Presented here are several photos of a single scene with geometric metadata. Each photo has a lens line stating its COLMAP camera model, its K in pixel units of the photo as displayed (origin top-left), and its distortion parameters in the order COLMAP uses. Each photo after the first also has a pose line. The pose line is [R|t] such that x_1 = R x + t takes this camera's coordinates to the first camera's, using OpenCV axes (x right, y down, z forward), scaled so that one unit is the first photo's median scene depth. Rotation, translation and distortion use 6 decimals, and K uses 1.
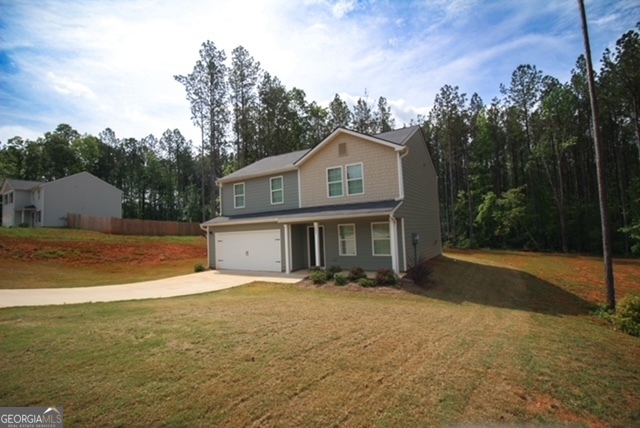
lens RADIAL K [[306.6, 0, 319.4], [0, 306.6, 208.0], [0, 0, 1]] dist [0.008437, -0.005628]
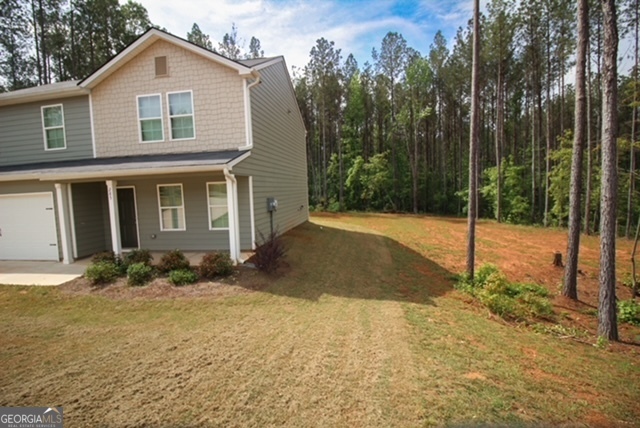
lens RADIAL K [[306.6, 0, 318.3], [0, 306.6, 210.6], [0, 0, 1]] dist [0.008437, -0.005628]
pose [[0.928053, -0.019437, 0.371940, 0.123803], [-0.028194, 0.992106, 0.122195, 0.016521], [-0.371379, -0.123890, 0.920179, 0.231294]]
